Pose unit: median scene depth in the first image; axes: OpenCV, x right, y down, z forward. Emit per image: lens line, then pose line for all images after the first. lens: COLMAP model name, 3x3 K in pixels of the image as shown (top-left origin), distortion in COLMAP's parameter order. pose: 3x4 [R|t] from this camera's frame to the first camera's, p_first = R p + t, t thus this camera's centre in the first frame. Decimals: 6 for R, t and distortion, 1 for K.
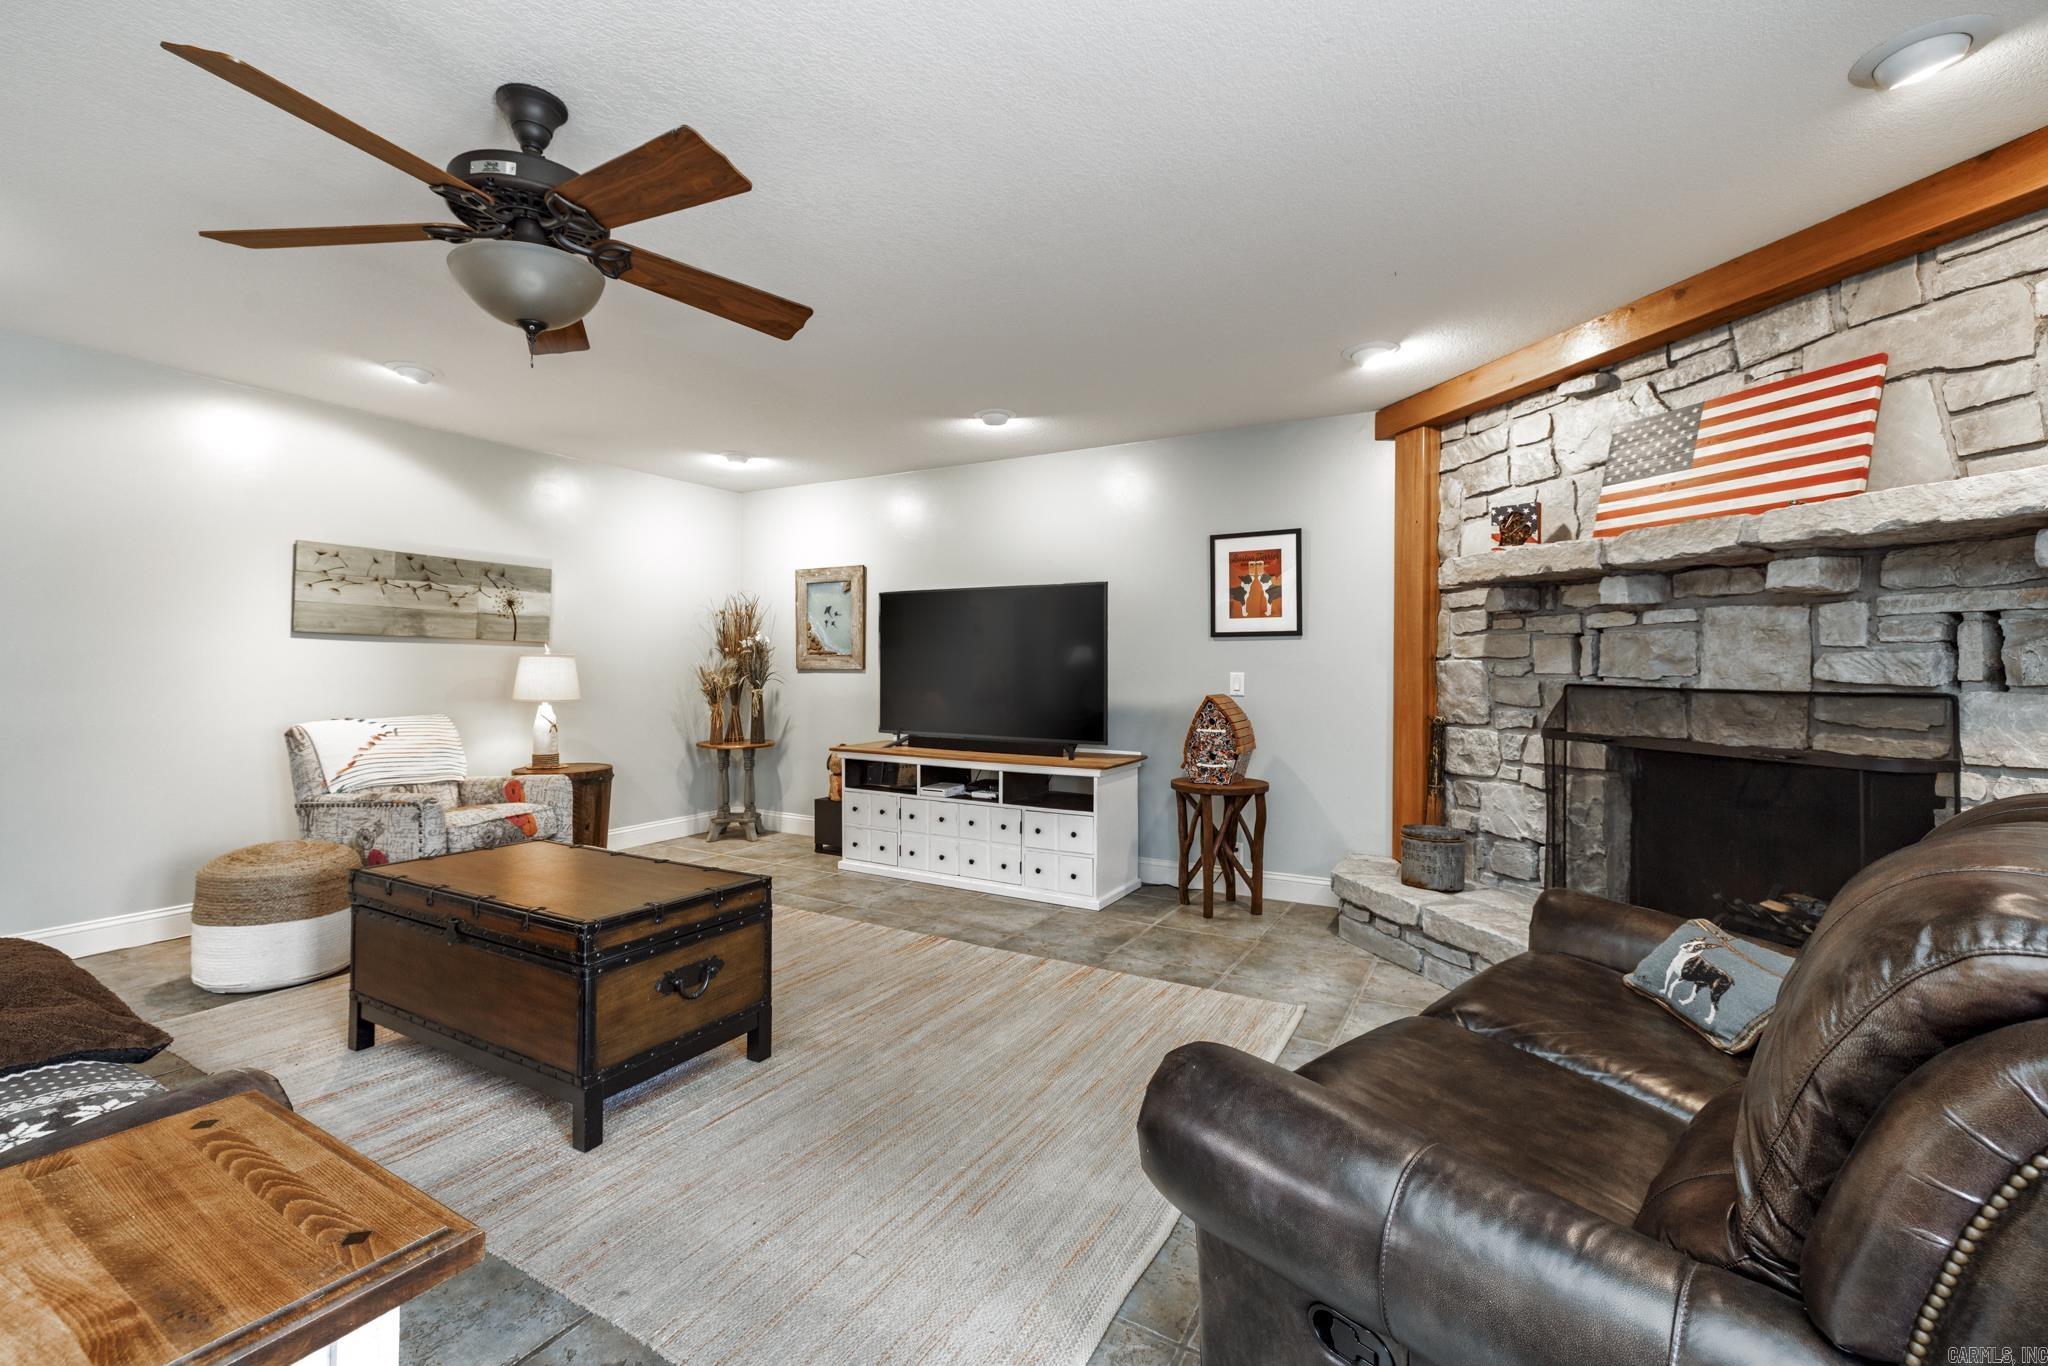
lens RADIAL K [[865.6, 0, 992.7], [0, 865.6, 688.1], [0, 0, 1]] dist [0.002144, -0.000009]
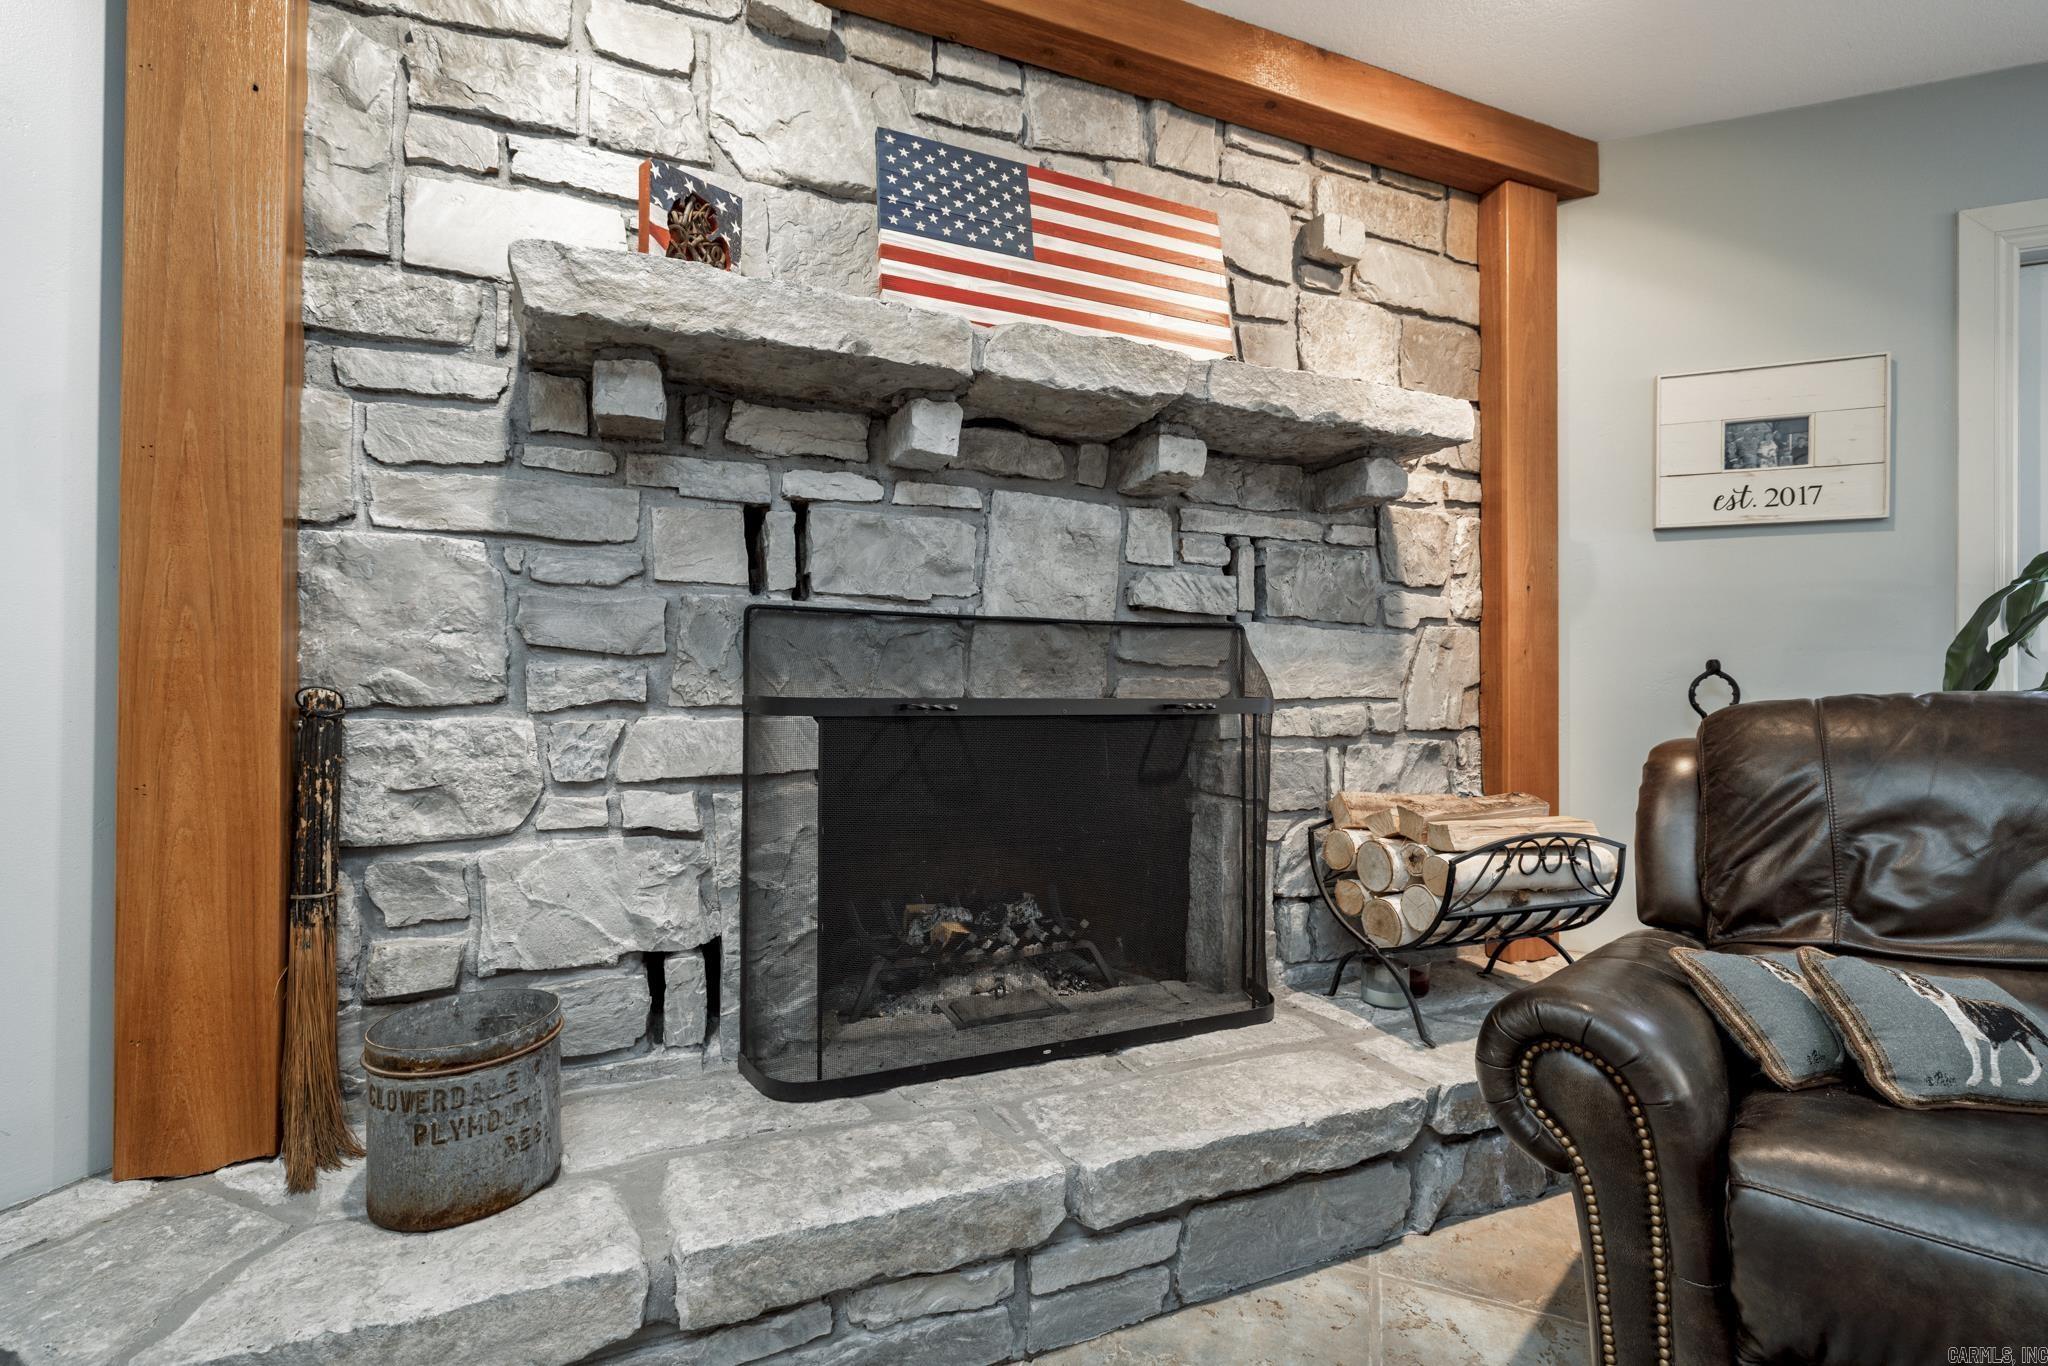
lens RADIAL K [[890.3, 0, 1024.1], [0, 890.3, 664.3], [0, 0, 1]] dist [-0.012921, -0.000391]
pose [[-0.150122, -0.003531, 0.988661, 0.149282], [0.009768, 0.999940, 0.005055, 0.028008], [-0.988619, 0.010416, -0.150079, 0.933977]]
